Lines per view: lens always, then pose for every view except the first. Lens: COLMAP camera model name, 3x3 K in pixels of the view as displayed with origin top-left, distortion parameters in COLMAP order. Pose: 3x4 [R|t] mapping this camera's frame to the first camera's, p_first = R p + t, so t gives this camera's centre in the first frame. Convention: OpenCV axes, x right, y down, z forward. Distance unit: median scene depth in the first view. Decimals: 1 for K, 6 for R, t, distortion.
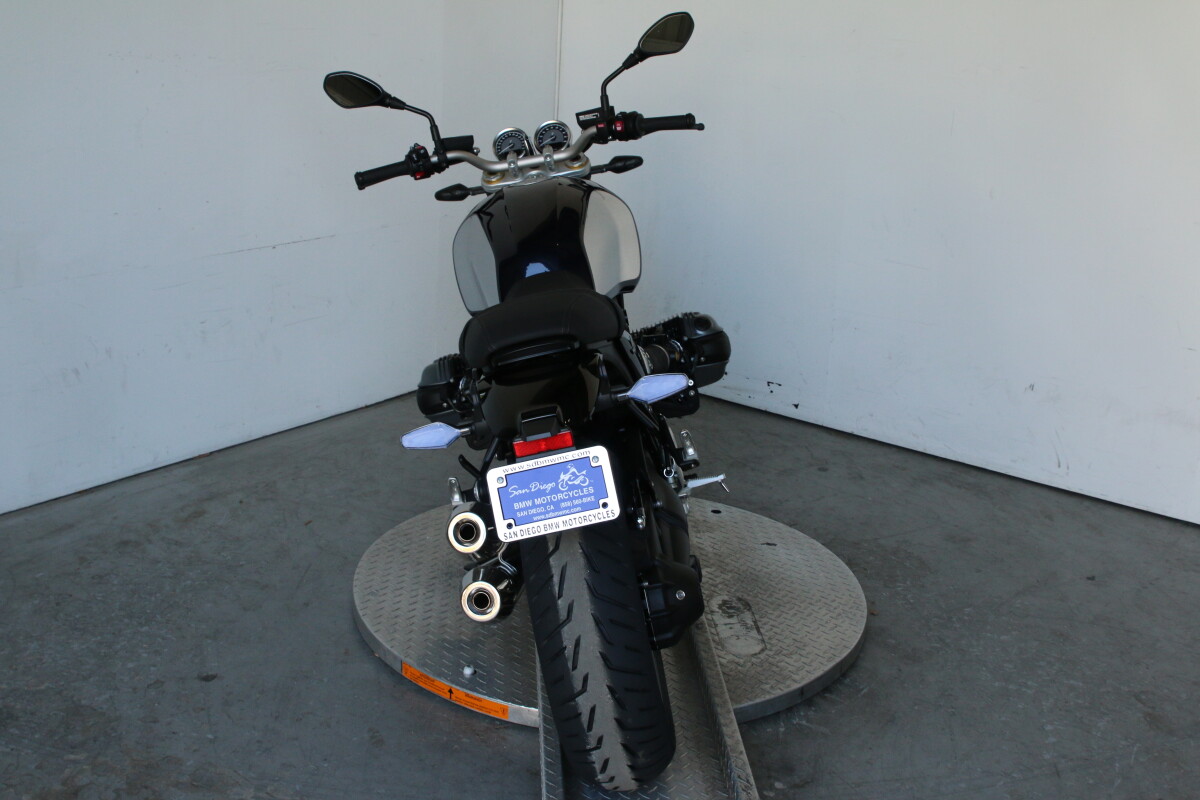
lens RADIAL K [[1297.6, 0, 591.5], [0, 1297.6, 399.4], [0, 0, 1]] dist [-0.109157, 0.000000]
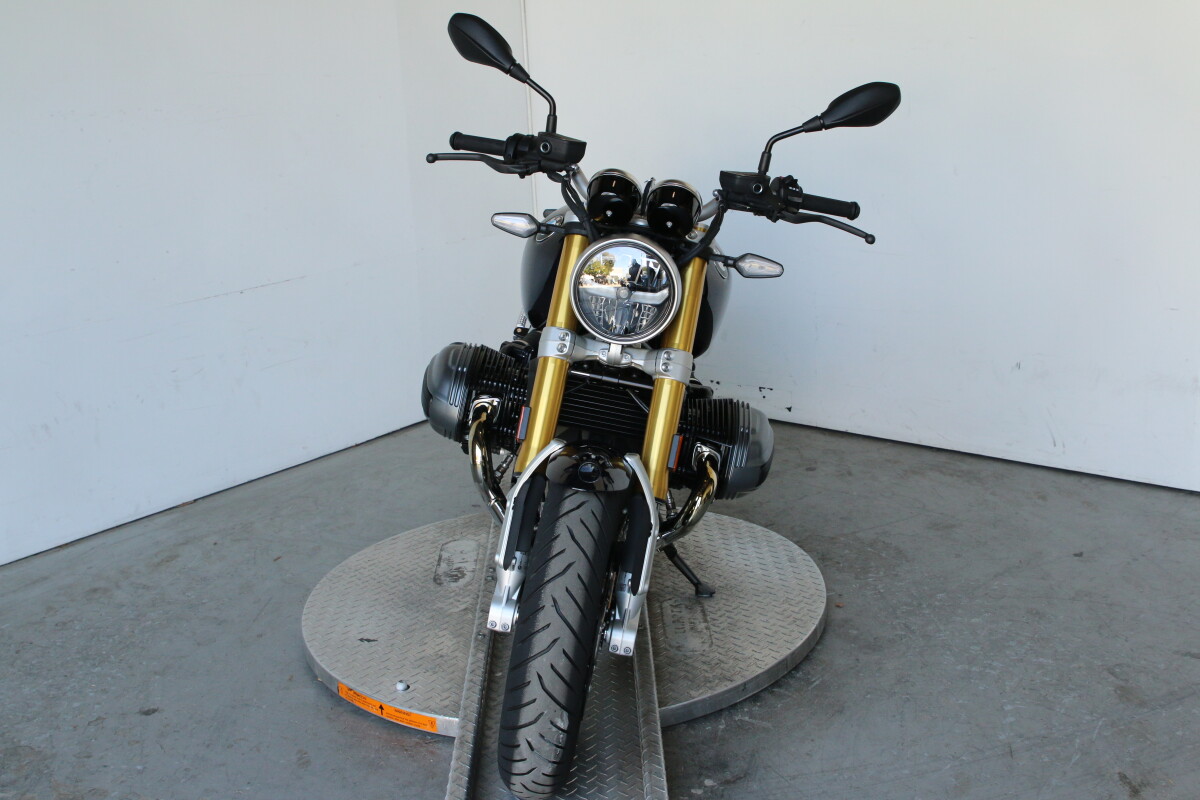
lens RADIAL K [[1297.6, 0, 601.1], [0, 1297.6, 403.2], [0, 0, 1]] dist [-0.109157, 0.000000]
pose [[0.994327, -0.083481, -0.065920, 0.120103], [0.081216, 0.996034, -0.036322, 0.036430], [0.068690, 0.030763, 0.997164, 0.020682]]
